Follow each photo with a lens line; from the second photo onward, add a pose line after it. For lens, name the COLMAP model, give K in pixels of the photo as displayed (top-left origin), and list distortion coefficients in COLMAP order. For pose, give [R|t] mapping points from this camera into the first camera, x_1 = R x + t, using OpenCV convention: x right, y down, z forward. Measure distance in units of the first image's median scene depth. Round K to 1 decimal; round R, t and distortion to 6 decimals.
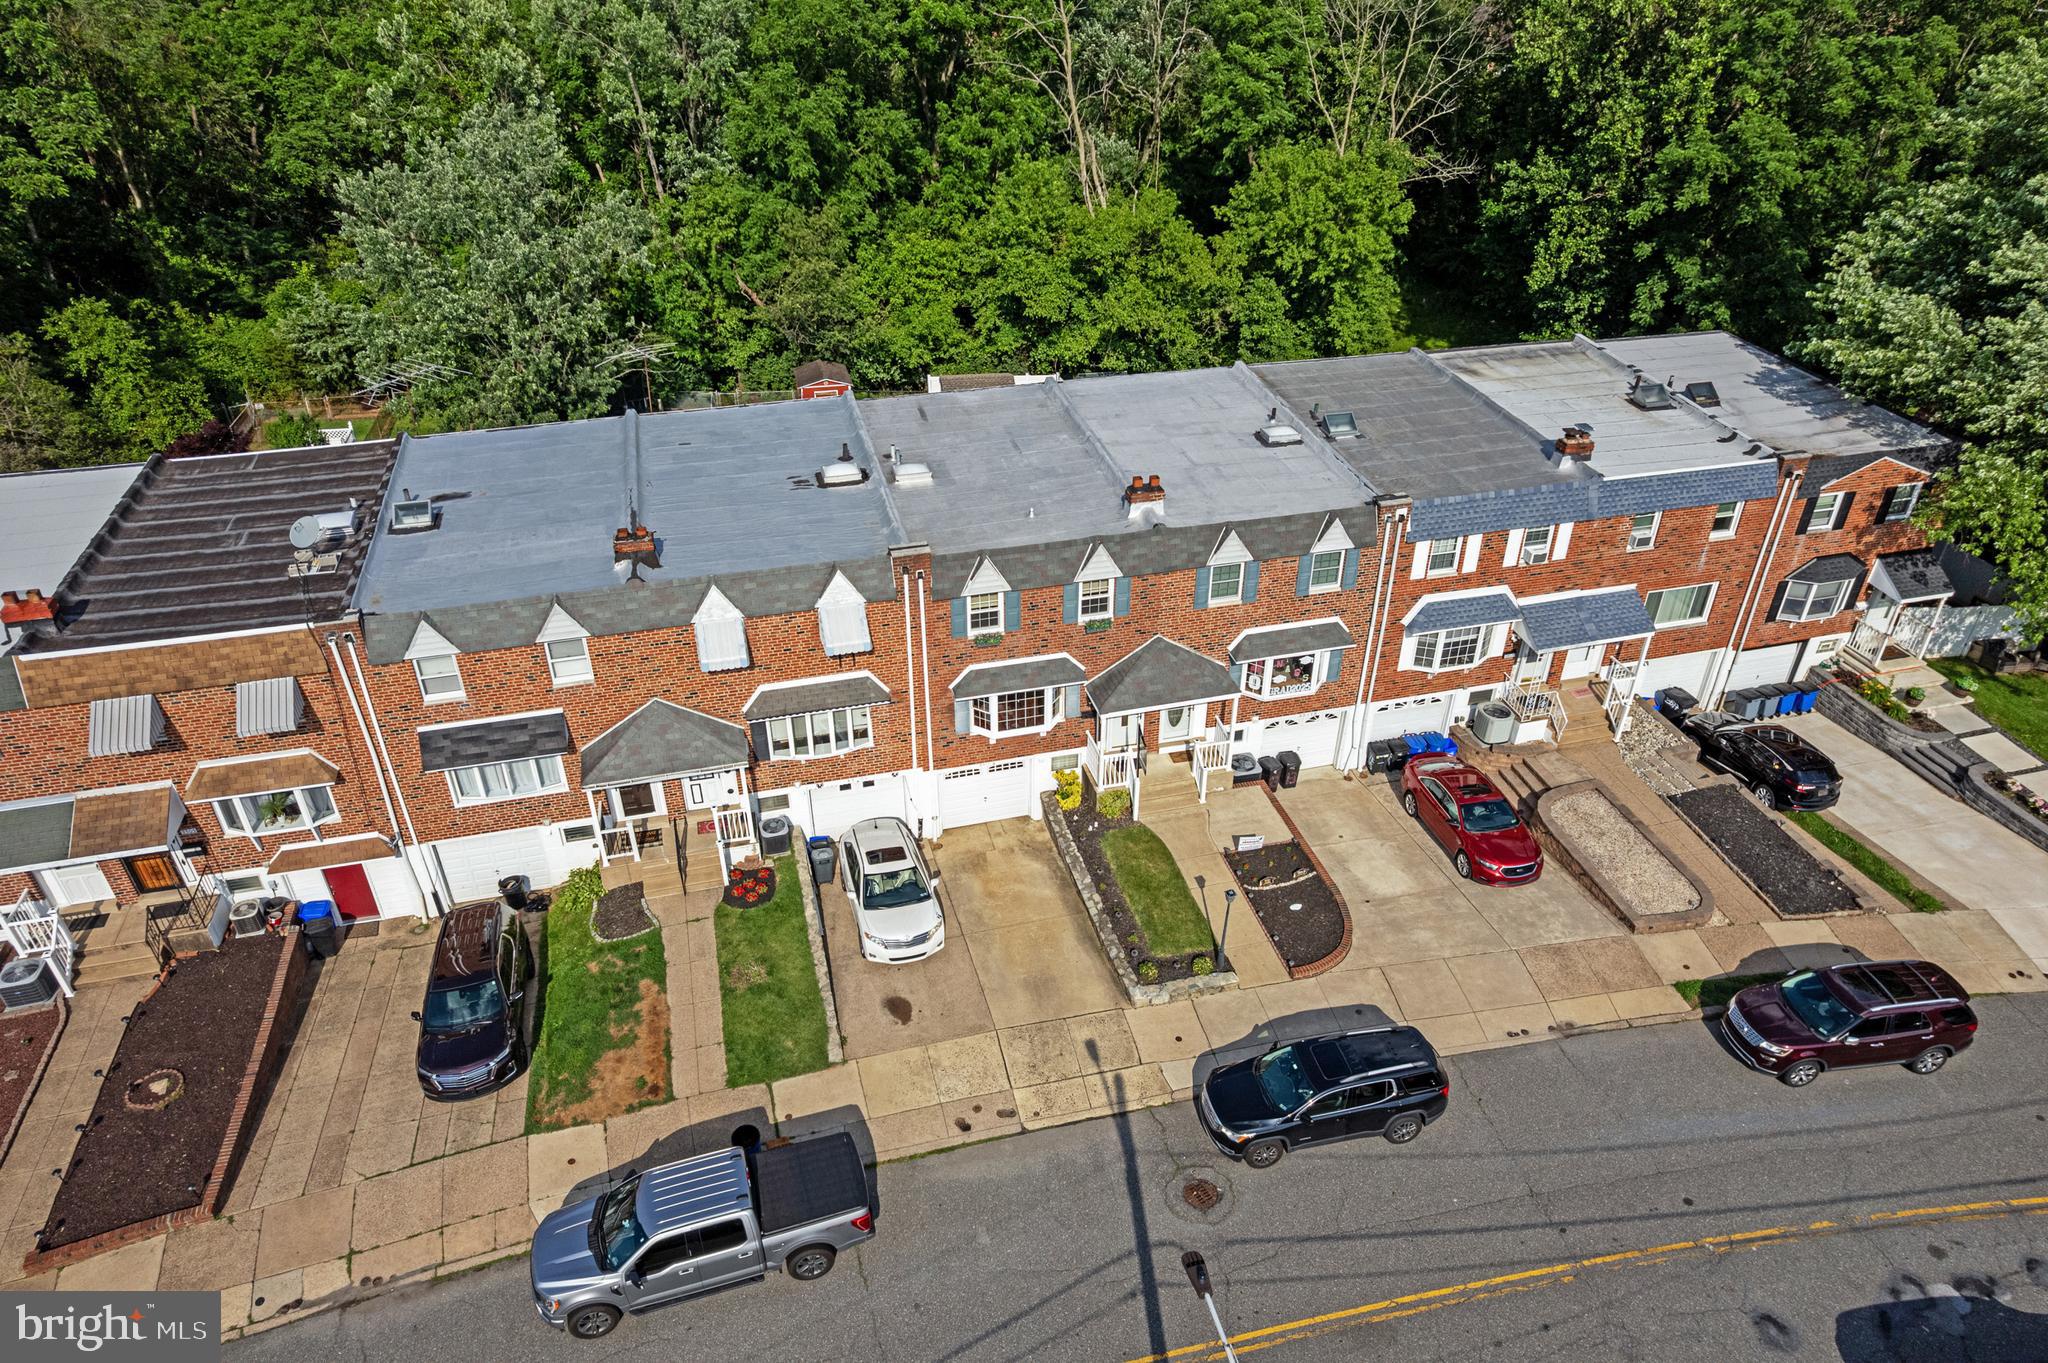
lens RADIAL K [[1307.5, 0, 1037.1], [0, 1307.5, 684.5], [0, 0, 1]] dist [-0.077479, 0.070914]
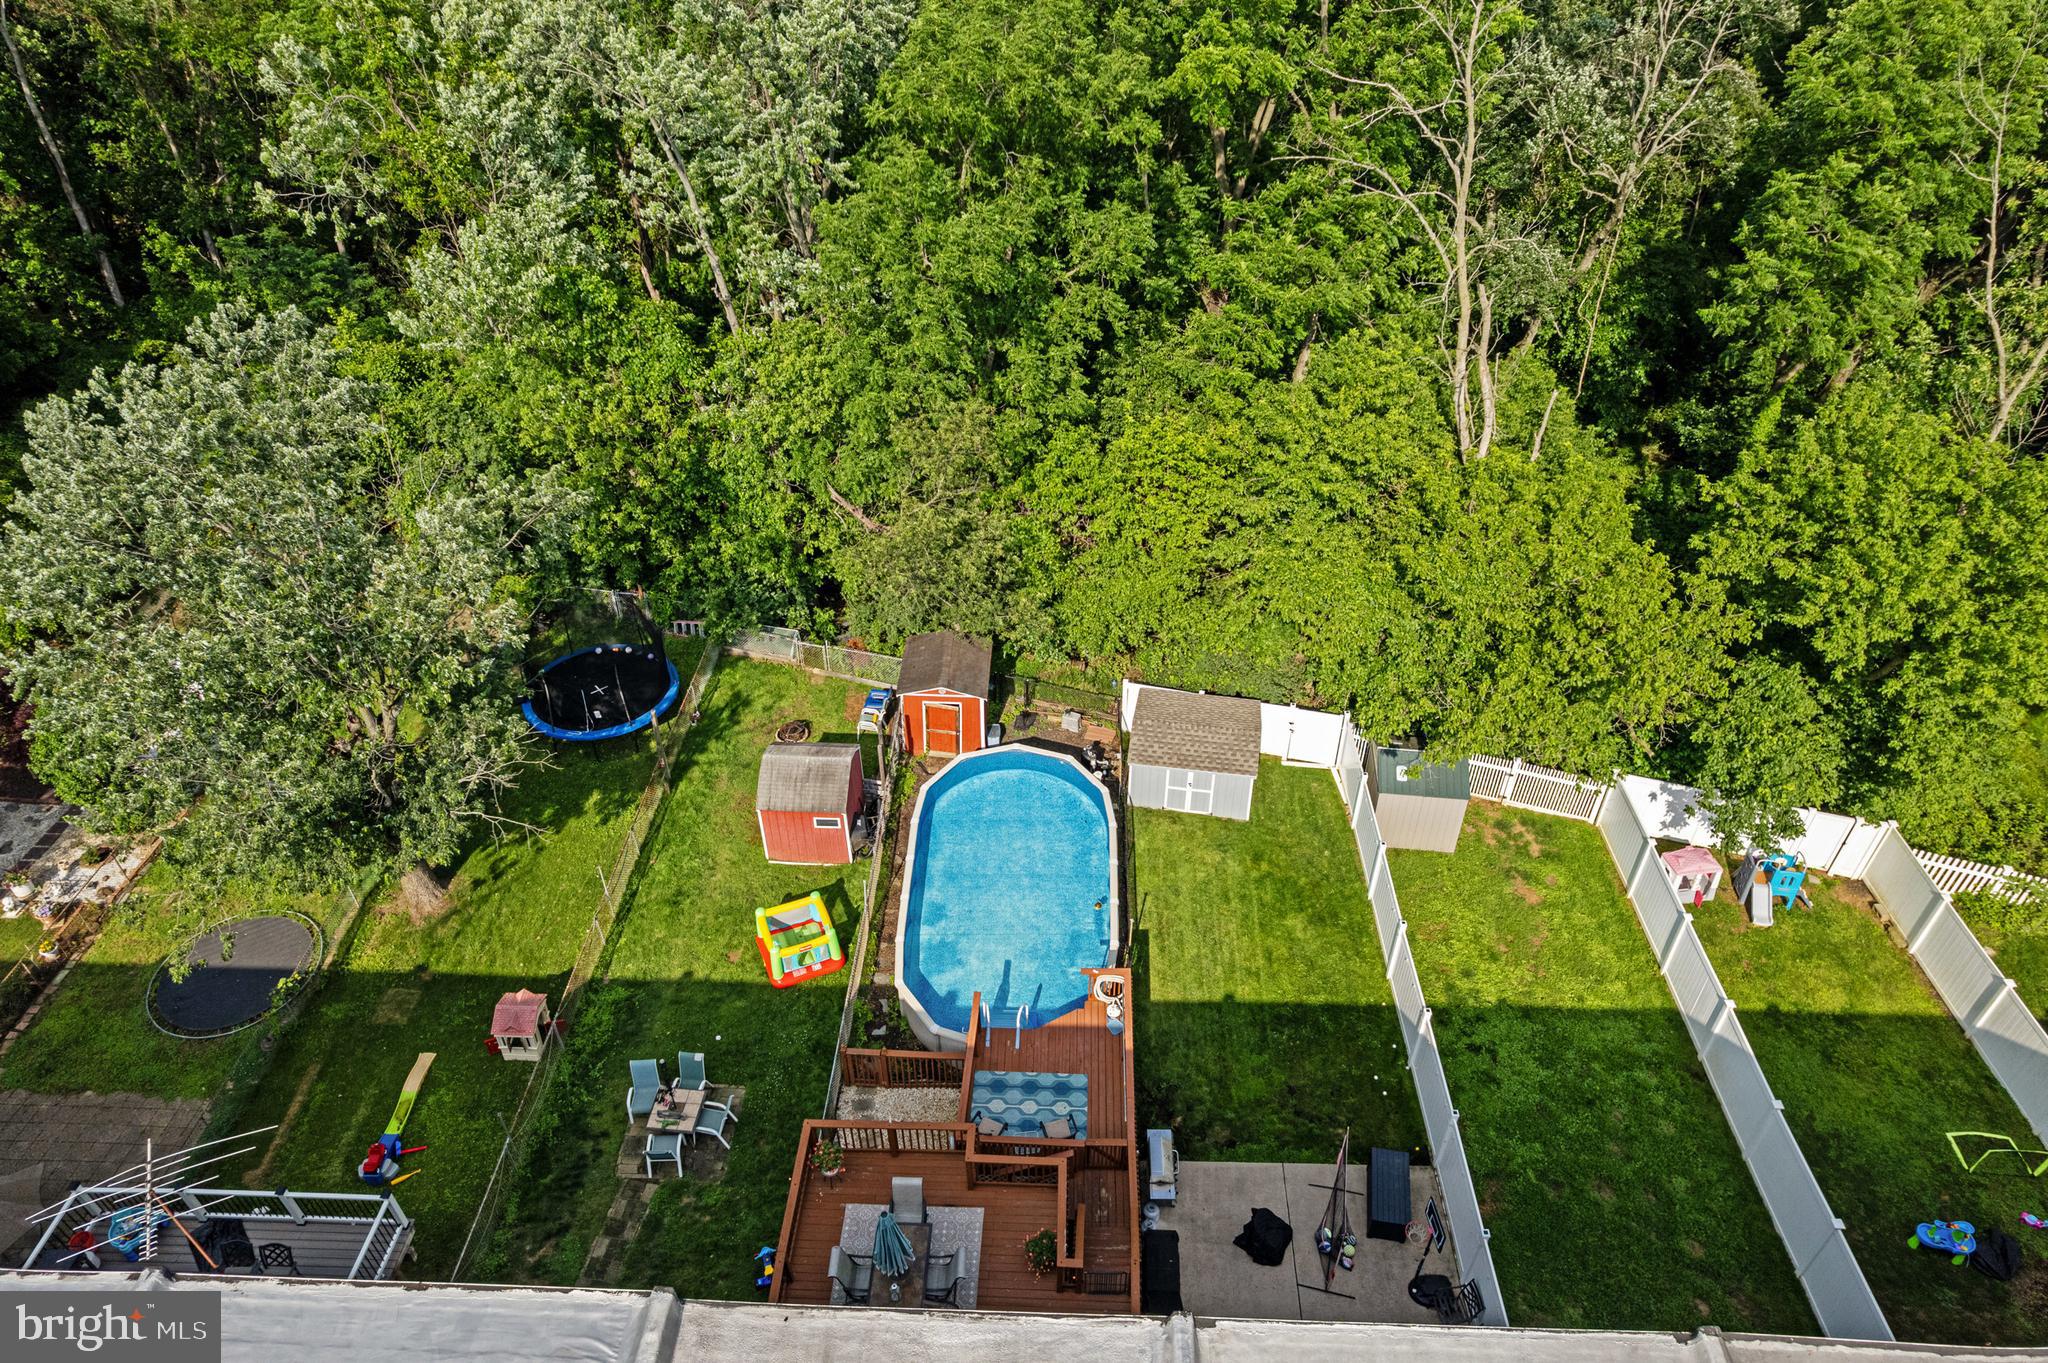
lens RADIAL K [[1307.5, 0, 1033.3], [0, 1307.5, 685.5], [0, 0, 1]] dist [-0.077479, 0.070914]
pose [[0.956056, 0.180688, -0.230887, 0.025491], [-0.155524, 0.980139, 0.123043, -0.550216], [0.248533, -0.081727, 0.965169, 0.762431]]
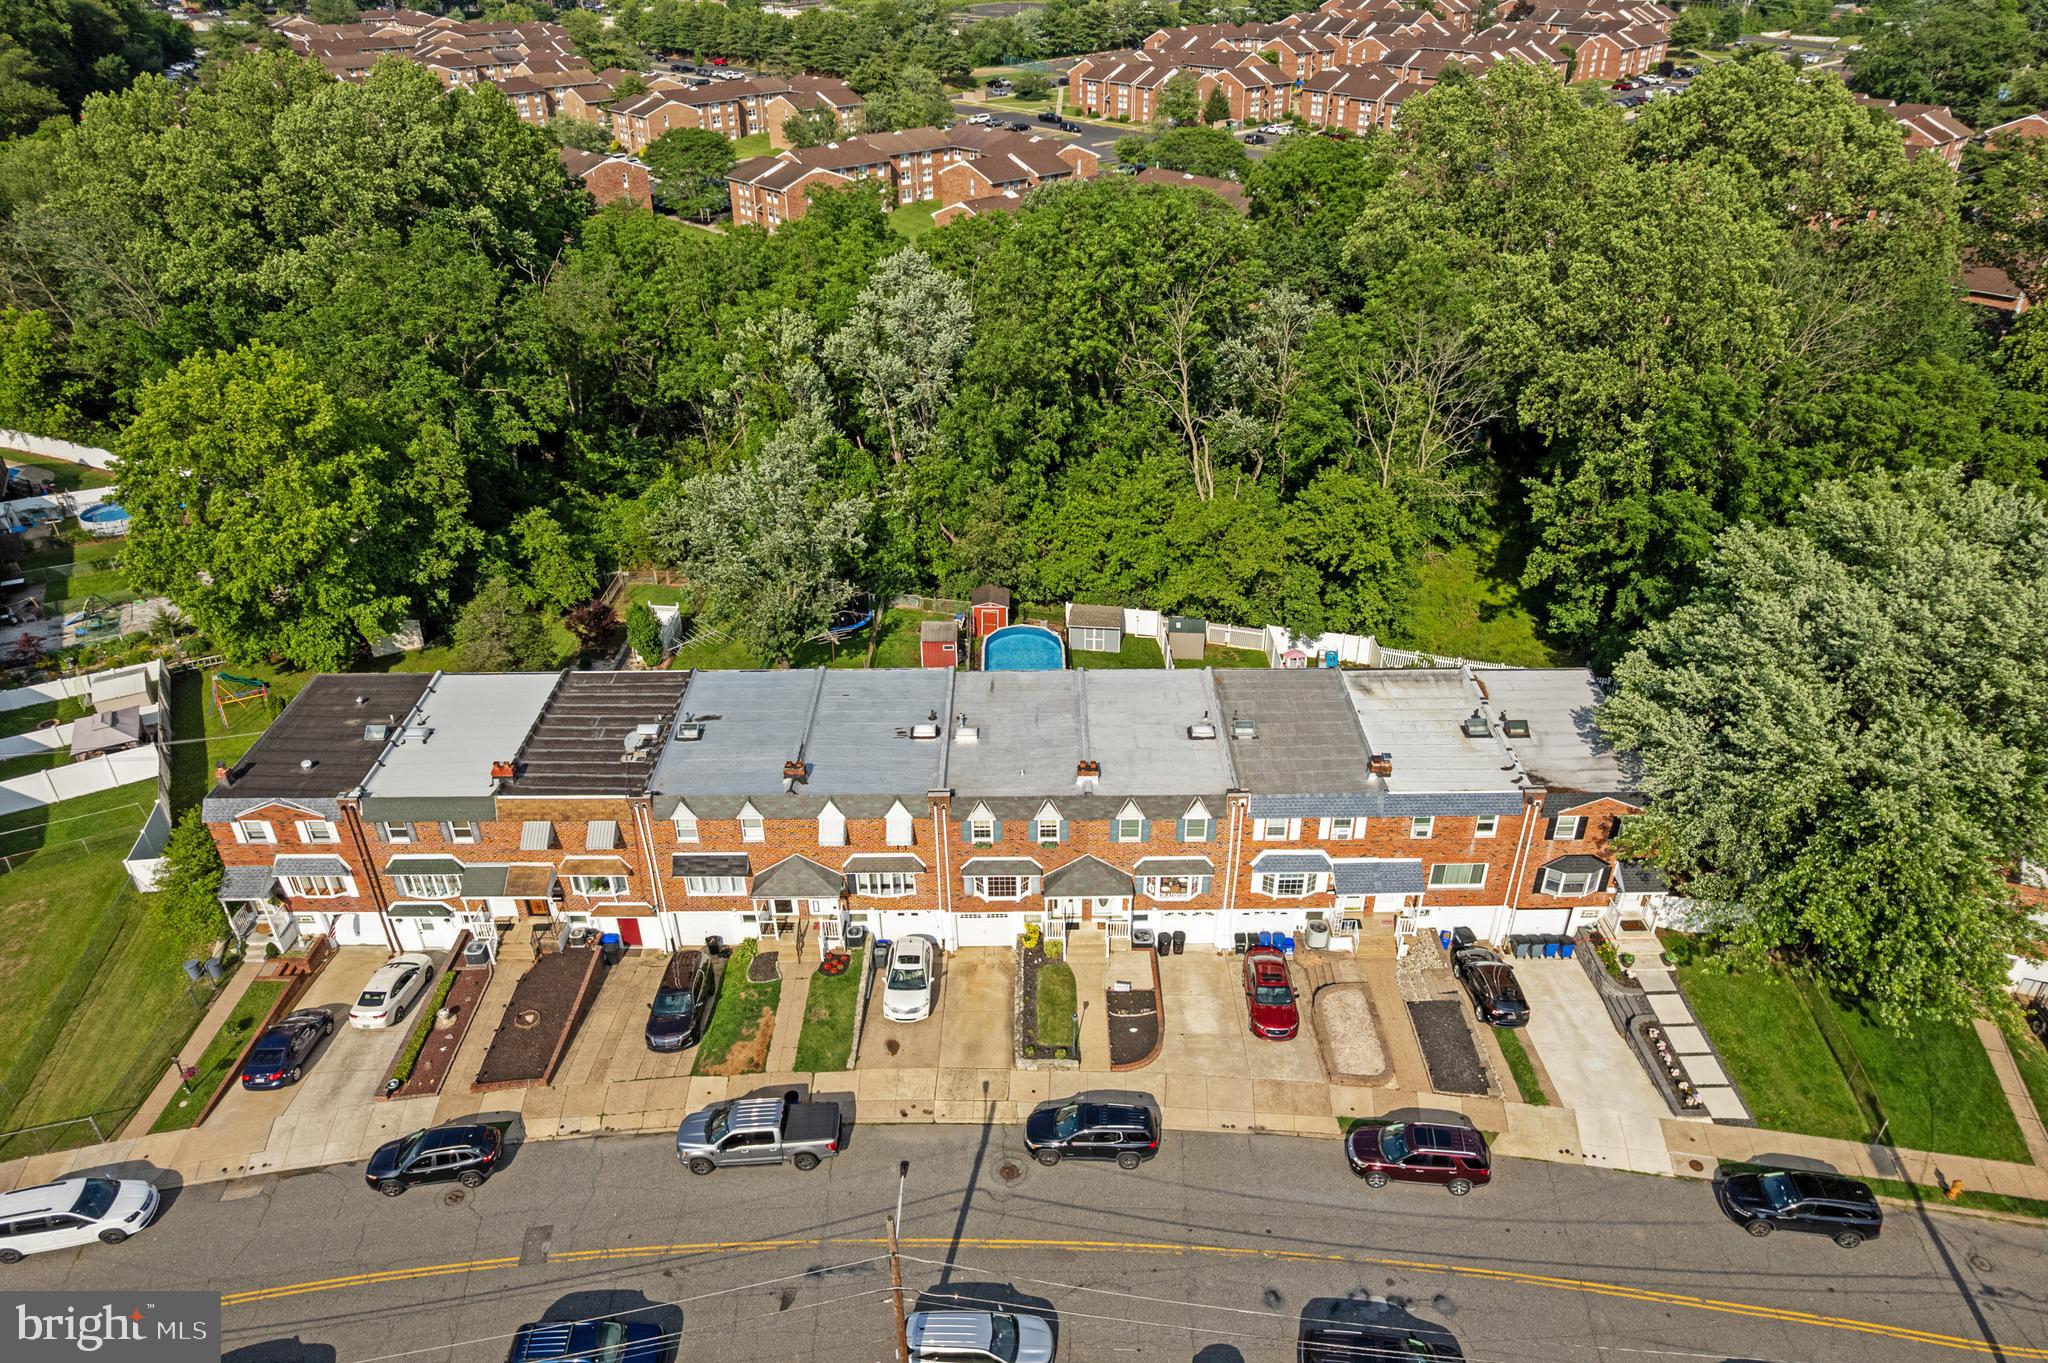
lens RADIAL K [[1307.5, 0, 1037.8], [0, 1307.5, 681.1], [0, 0, 1]] dist [-0.077479, 0.070914]
pose [[0.968161, 0.118651, -0.220422, 0.372248], [-0.128026, 0.991356, -0.028693, -0.201181], [0.215112, 0.055999, 0.974983, -0.657985]]
